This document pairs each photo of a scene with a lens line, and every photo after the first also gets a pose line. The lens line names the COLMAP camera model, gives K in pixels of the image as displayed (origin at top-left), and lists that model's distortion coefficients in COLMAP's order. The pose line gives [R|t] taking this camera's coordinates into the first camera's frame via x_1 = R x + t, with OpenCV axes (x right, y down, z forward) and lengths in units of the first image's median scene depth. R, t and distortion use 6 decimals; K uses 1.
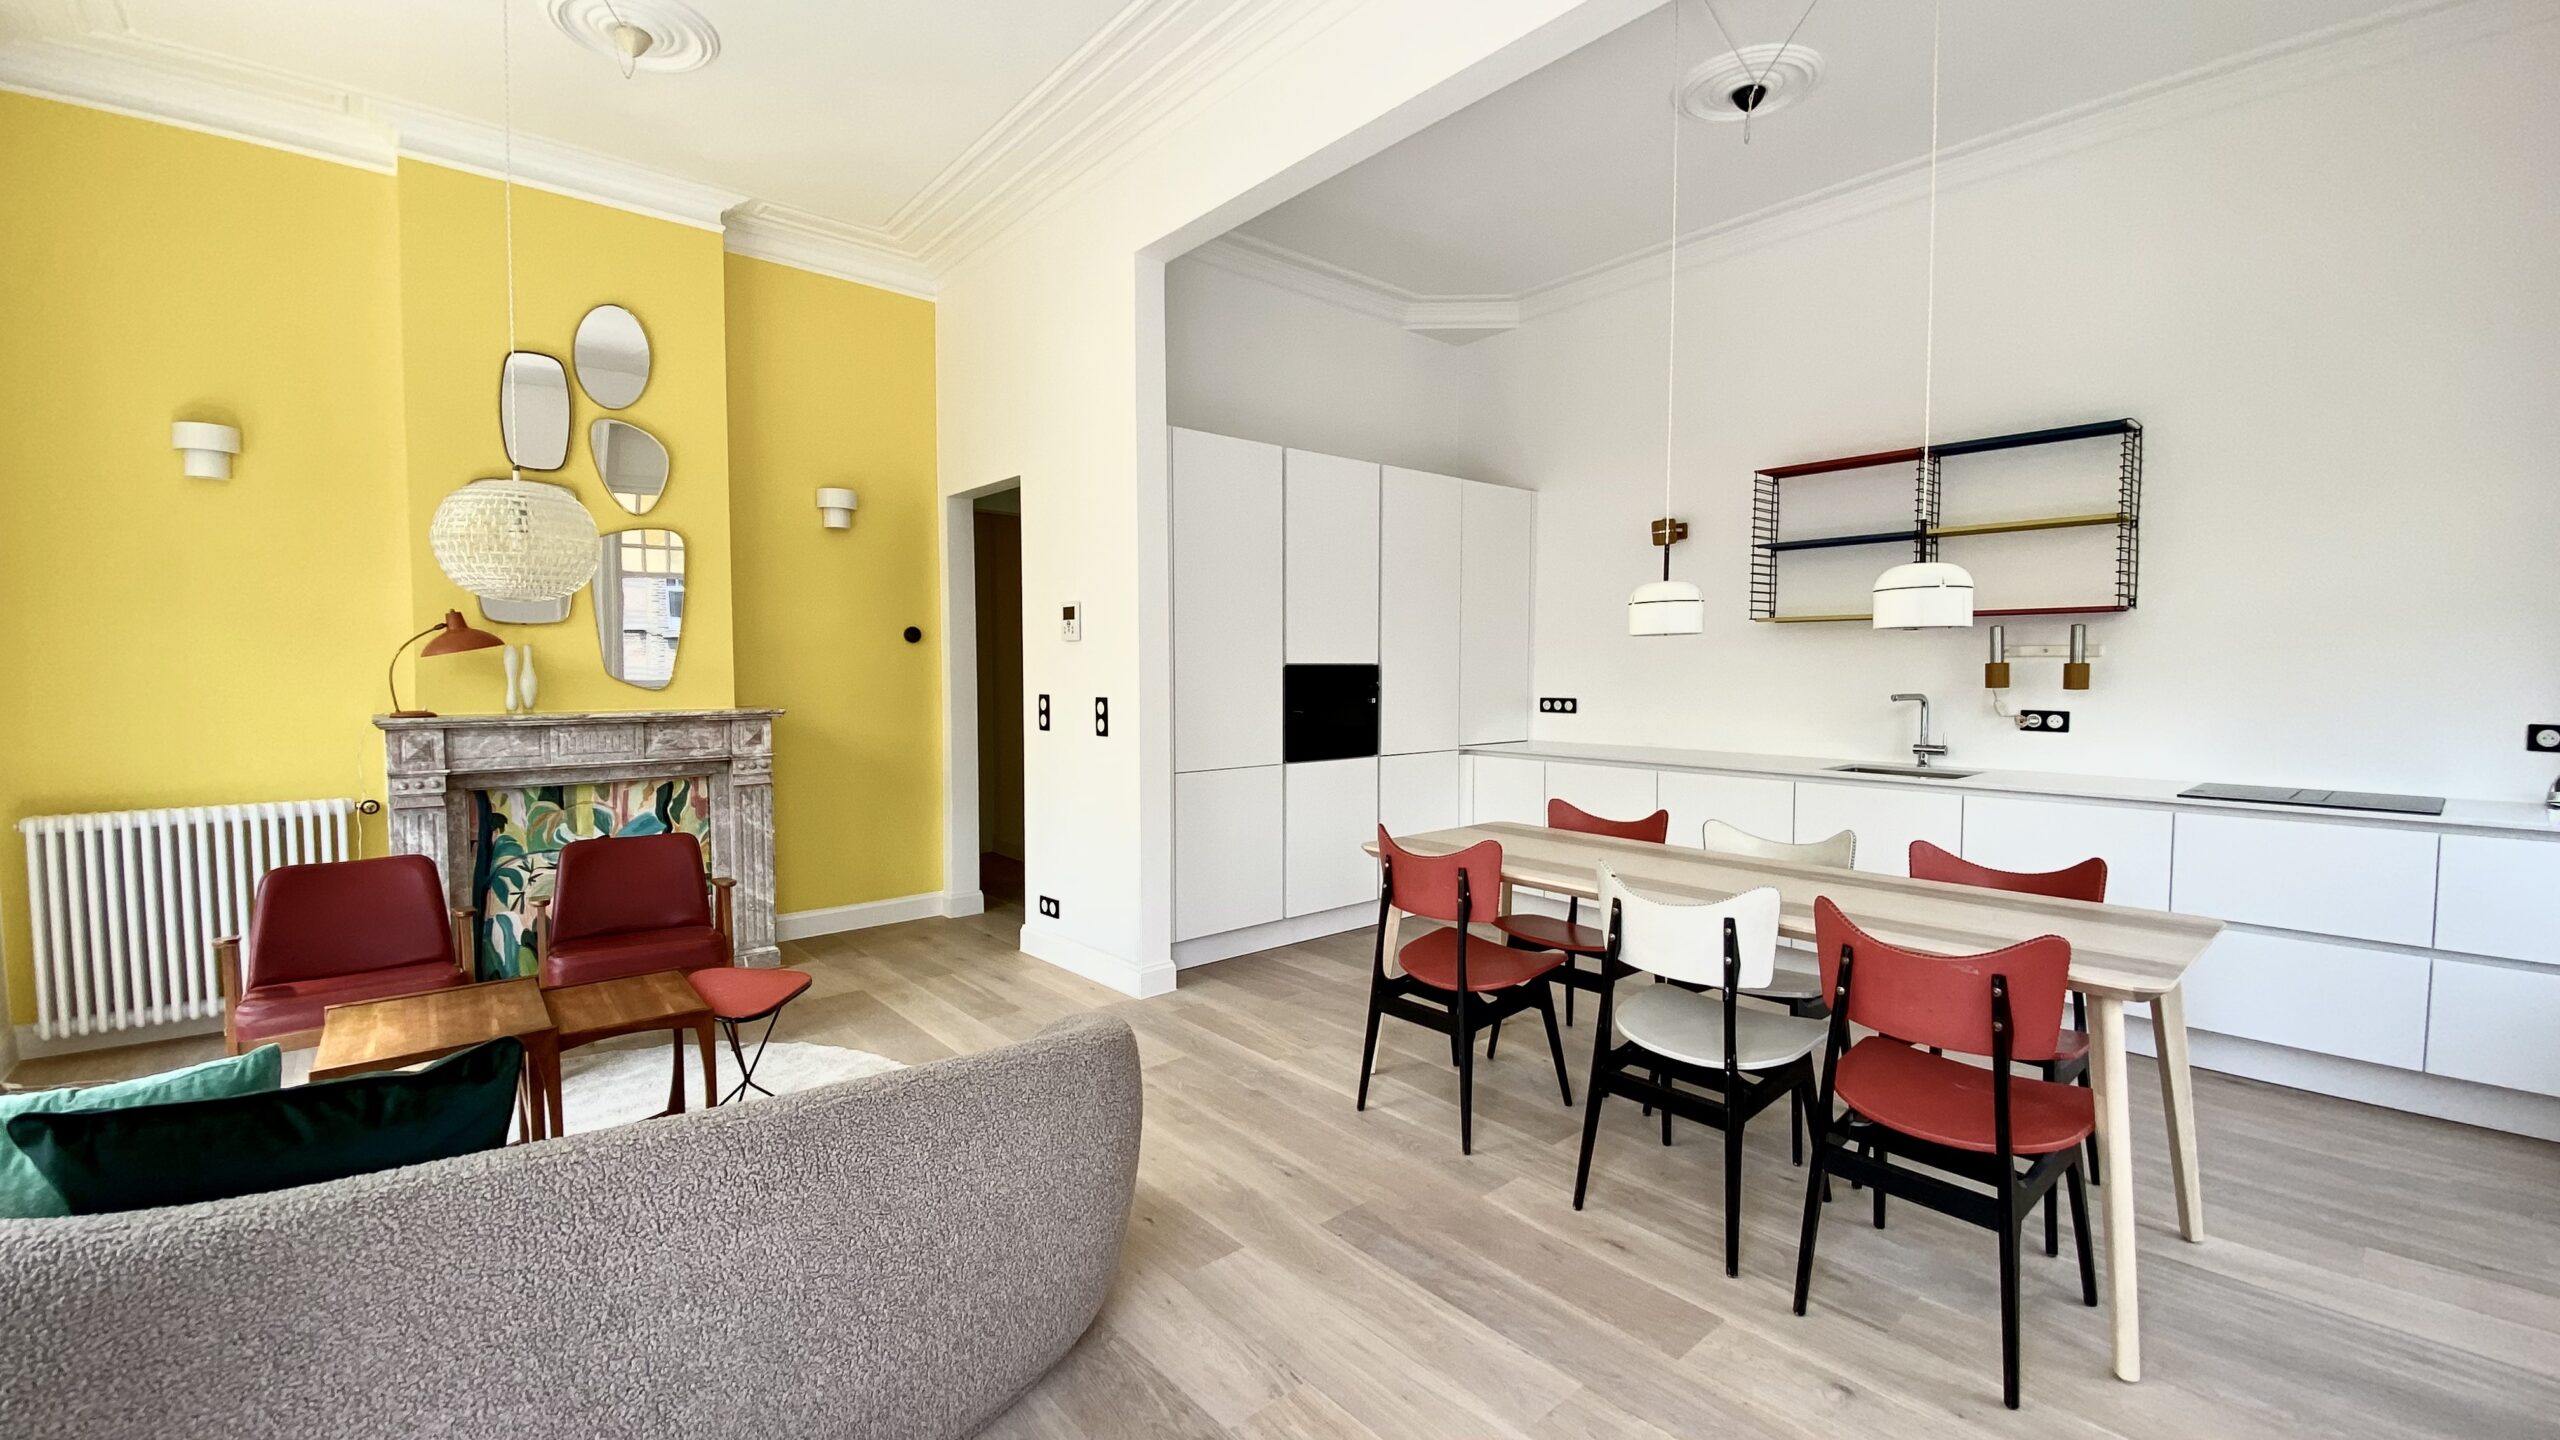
lens RADIAL K [[1028.8, 0, 1282.0], [0, 1028.8, 714.3], [0, 0, 1]] dist [0.011143, -0.016561]
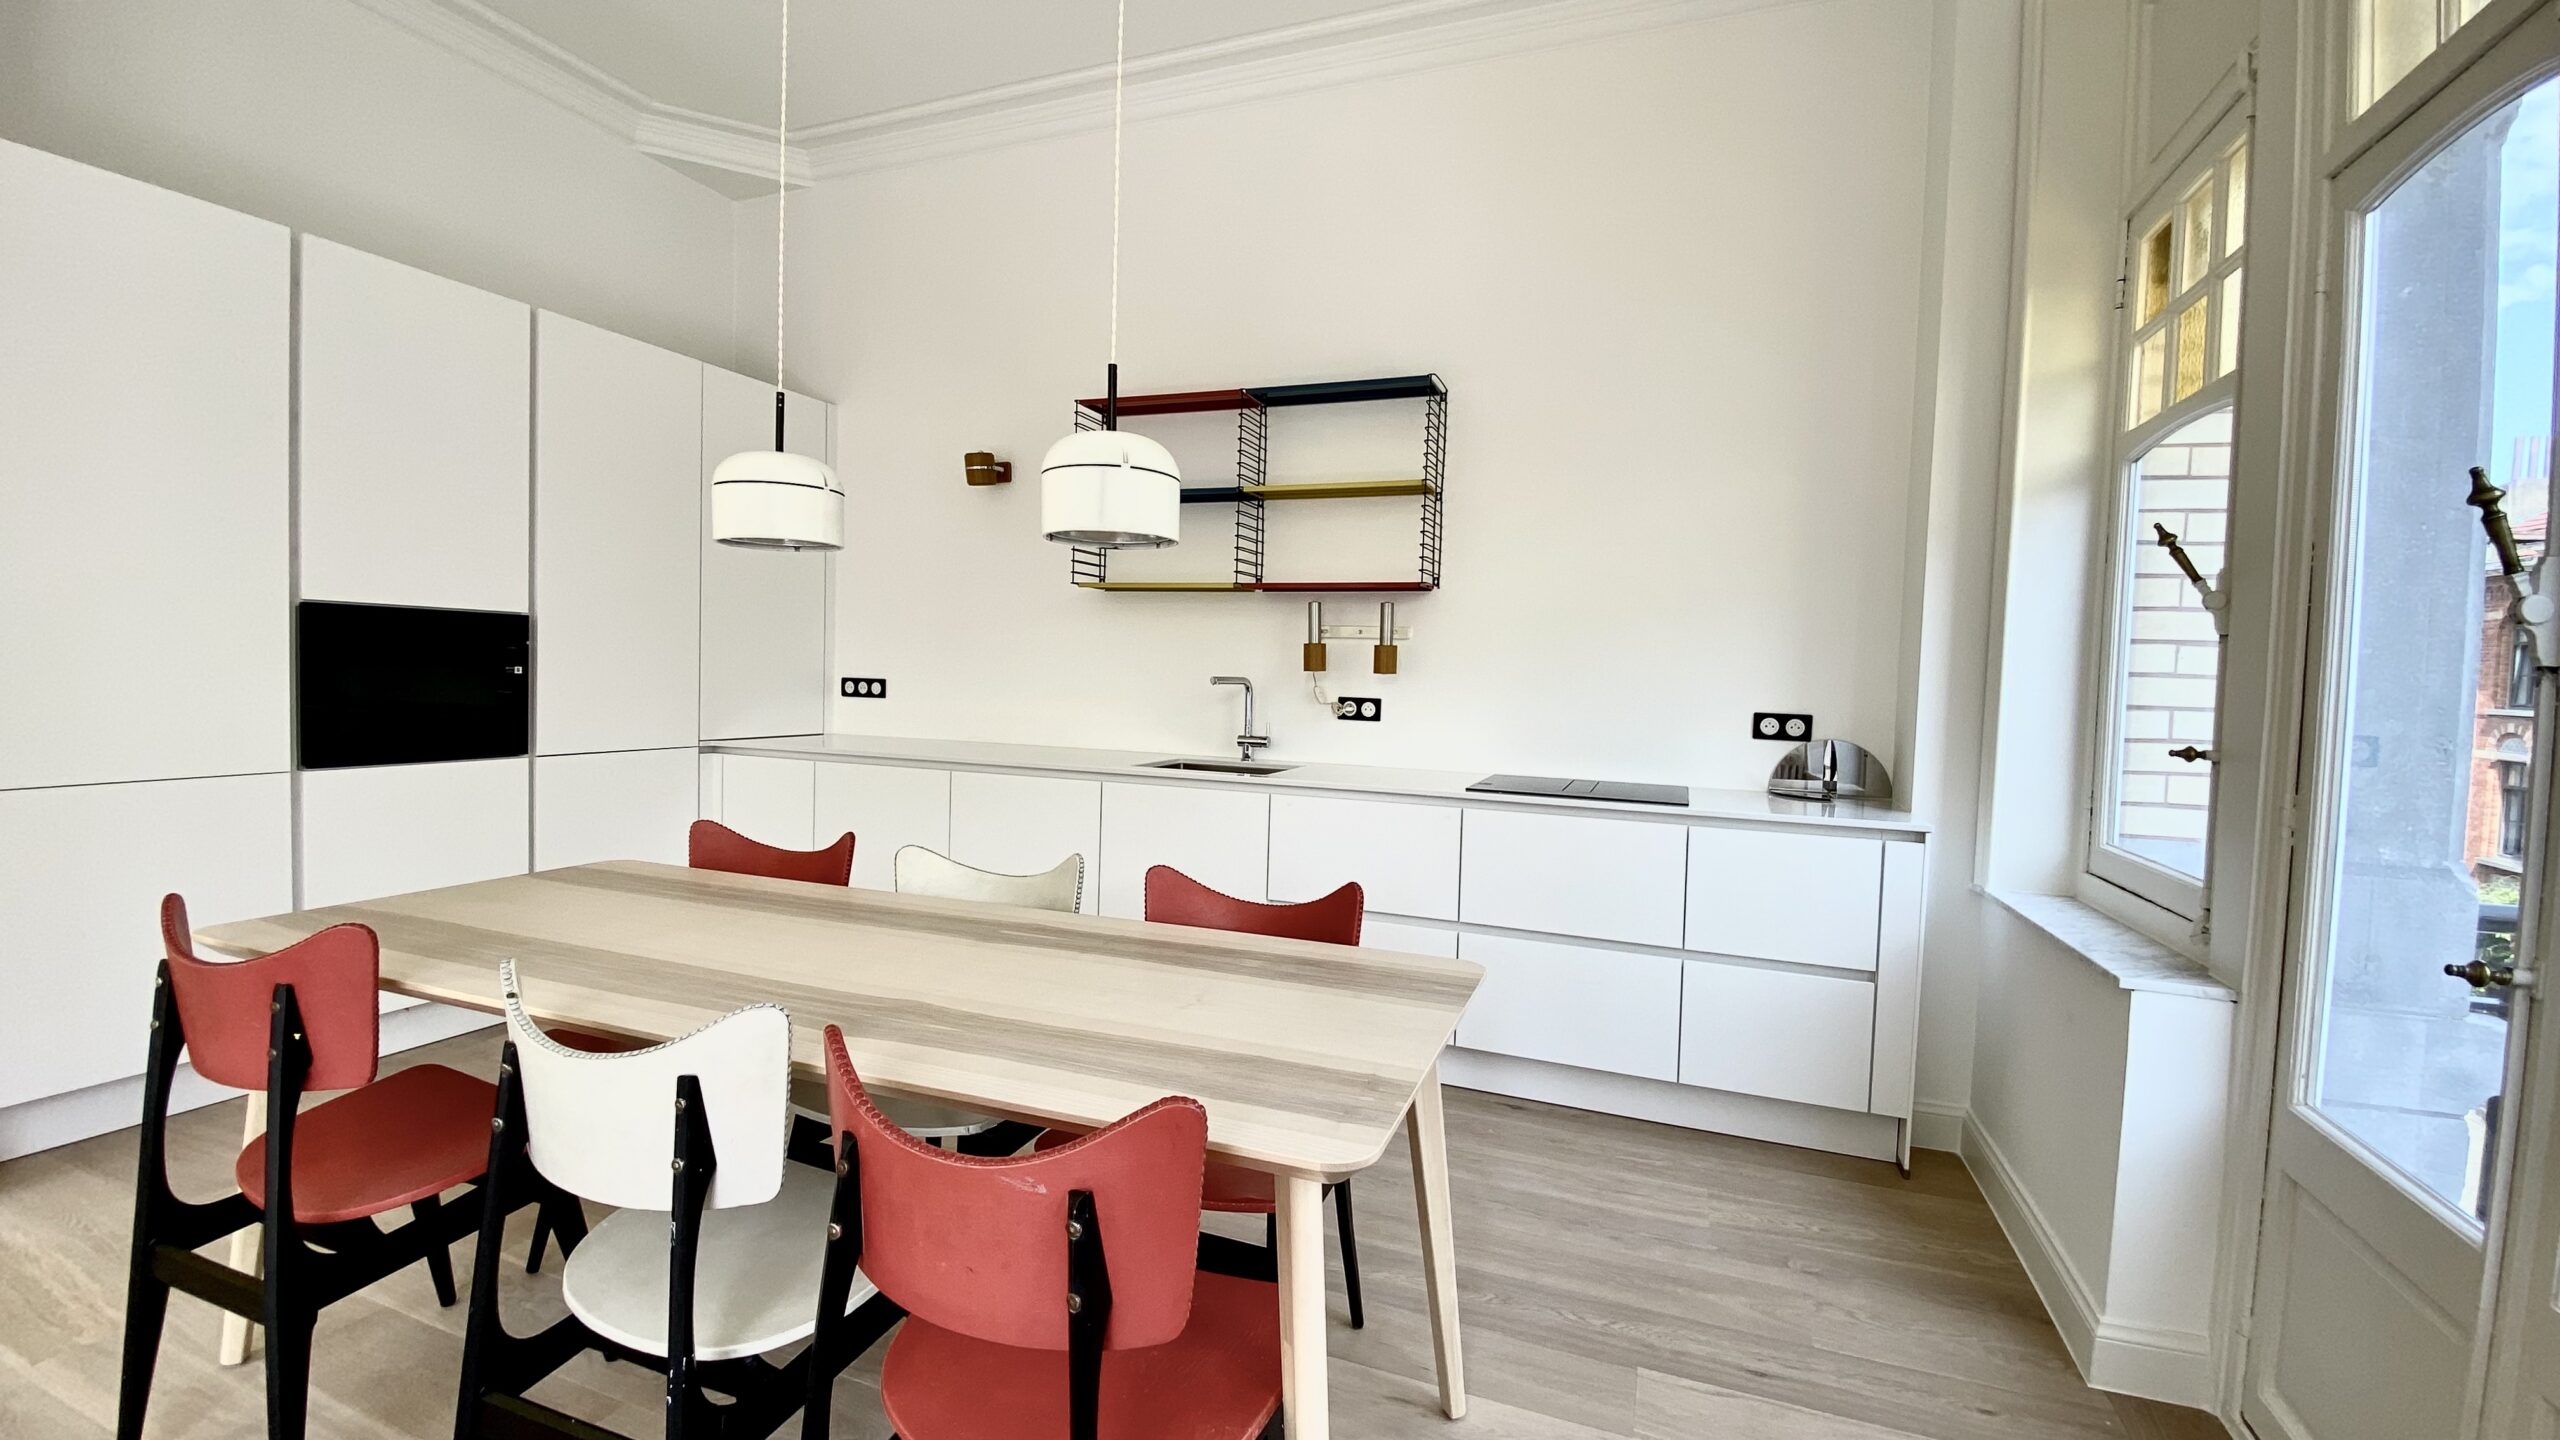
lens RADIAL K [[1028.8, 0, 1299.5], [0, 1028.8, 708.1], [0, 0, 1]] dist [0.011143, -0.016561]
pose [[0.868340, 0.012284, 0.495818, 0.246317], [-0.009962, 0.999924, -0.007327, 0.012776], [-0.495870, 0.001423, 0.868396, 0.240268]]
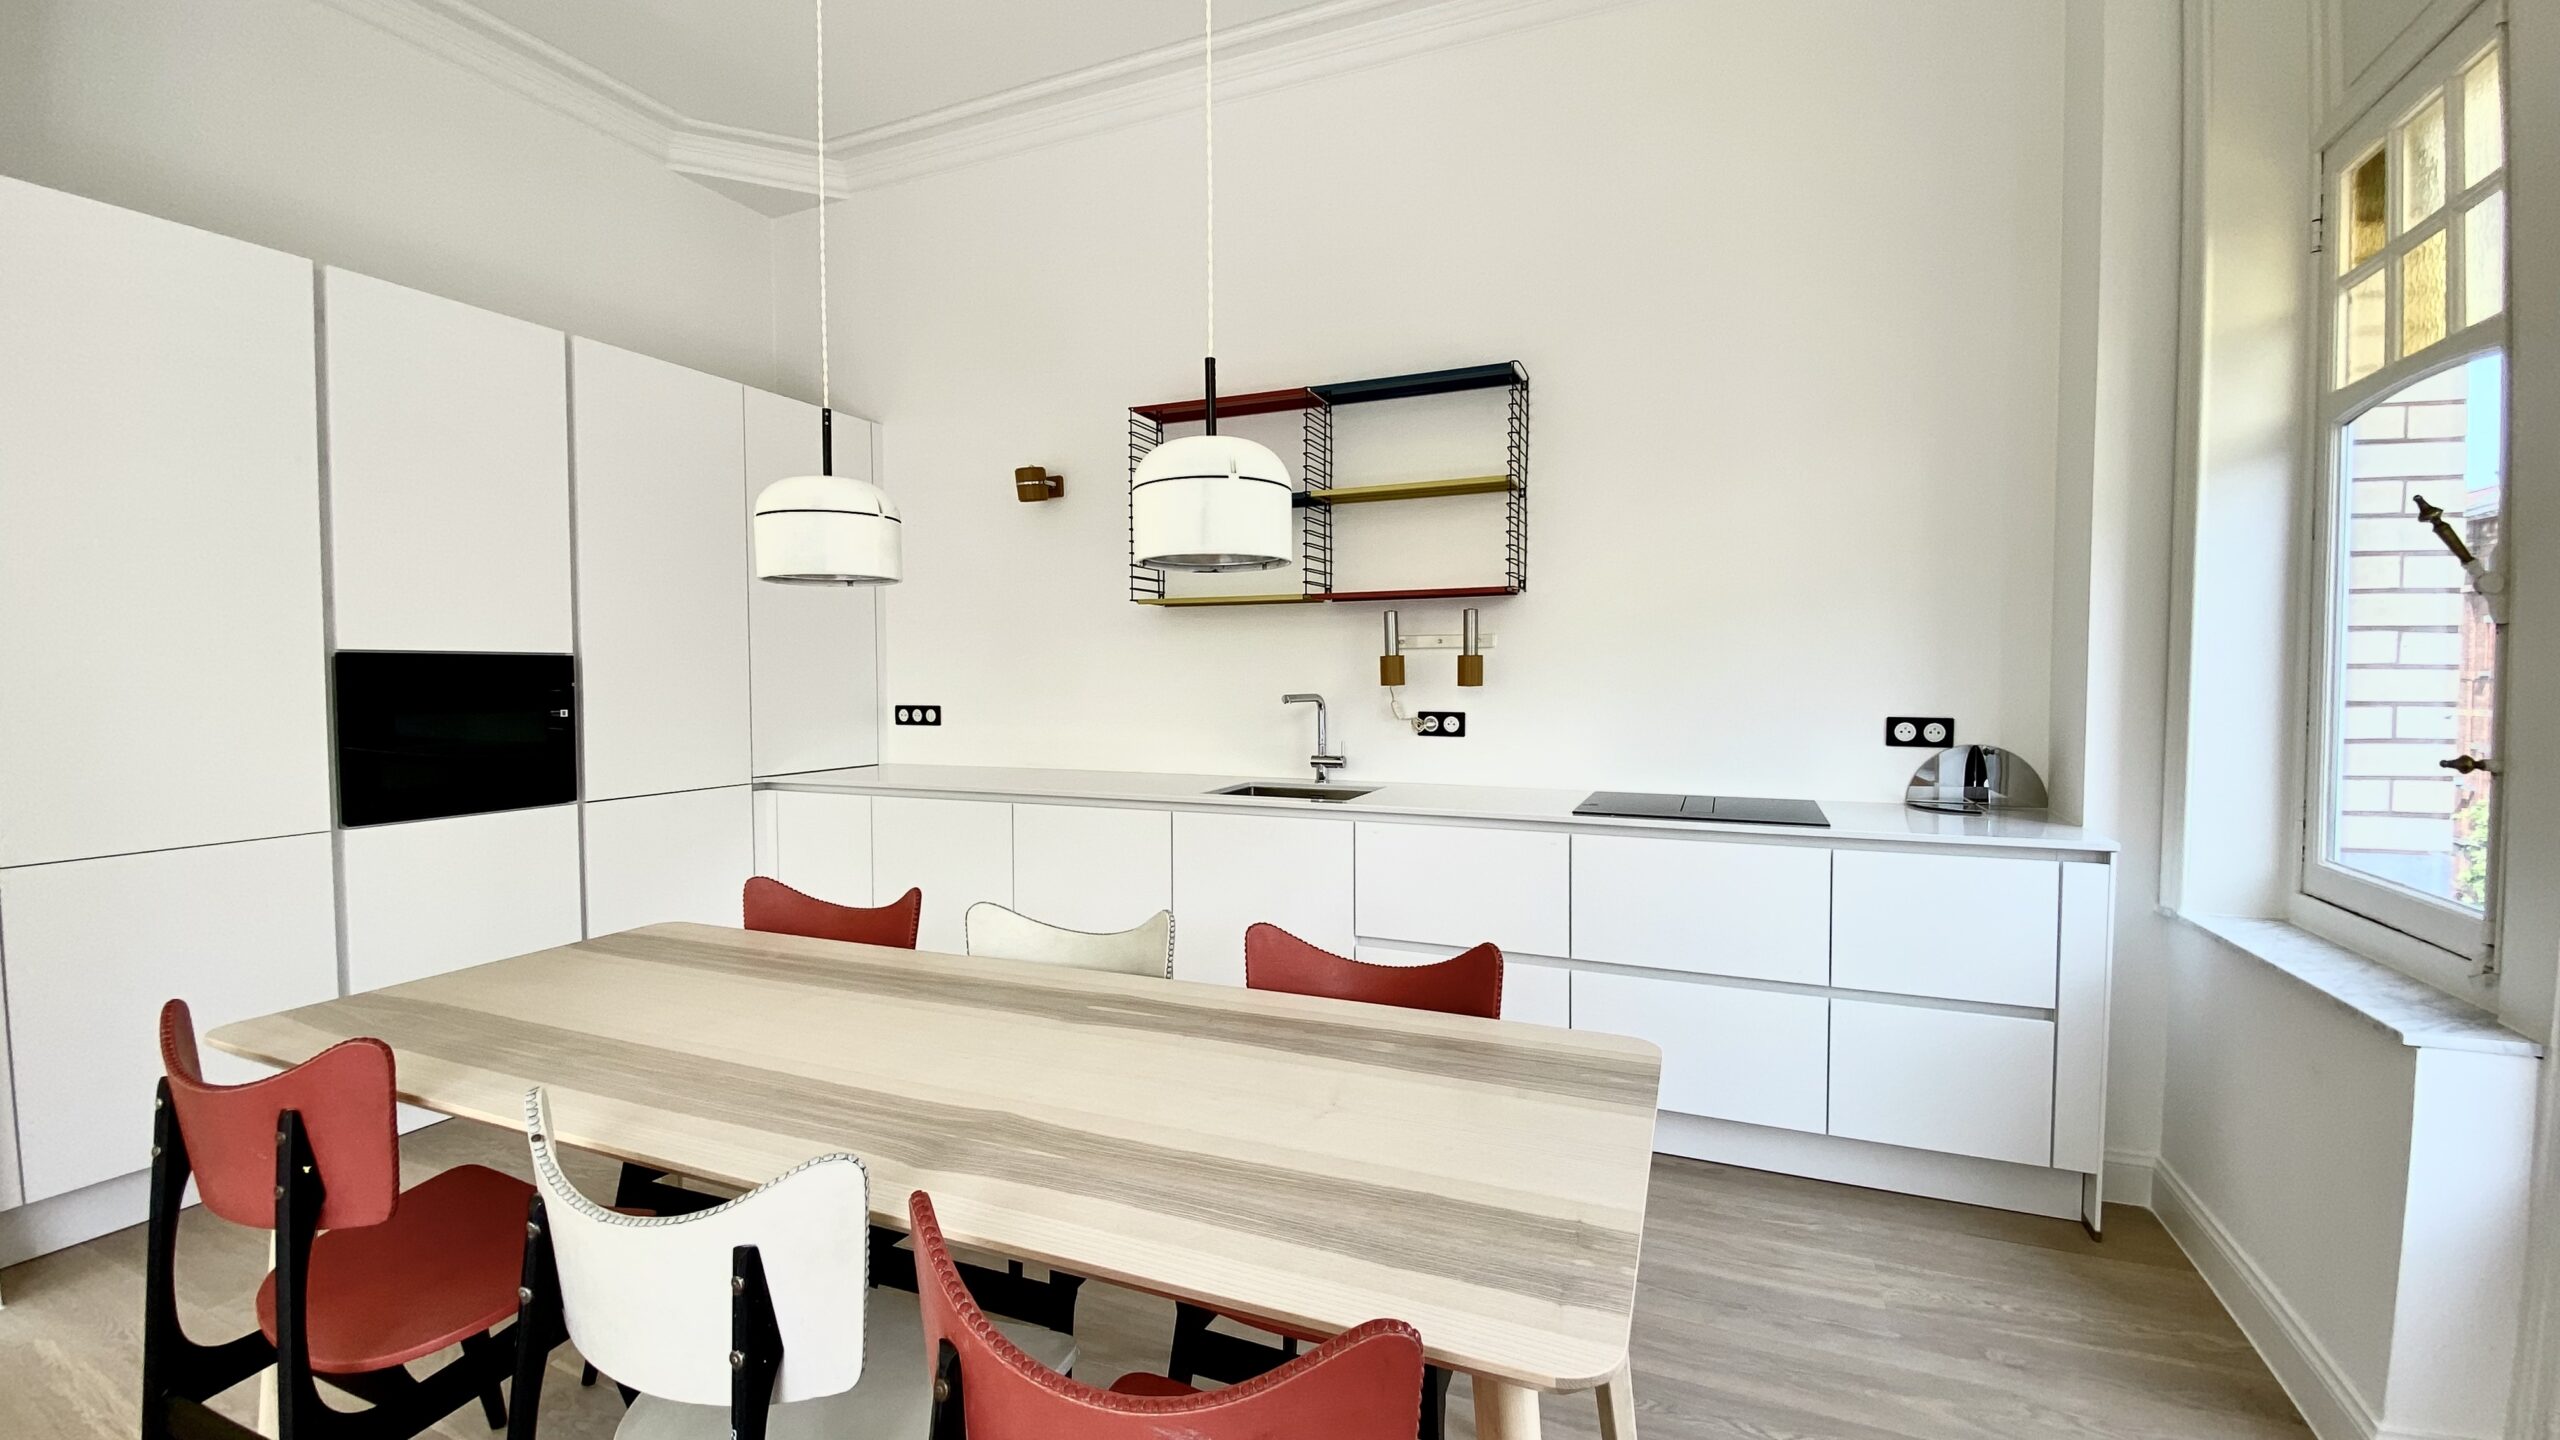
lens RADIAL K [[1028.8, 0, 1299.0], [0, 1028.8, 706.1], [0, 0, 1]] dist [0.011143, -0.016561]
pose [[0.887503, -0.014616, 0.460570, 0.247621], [0.021996, 0.999701, -0.010661, -0.001934], [-0.460276, 0.019593, 0.887560, 0.303952]]
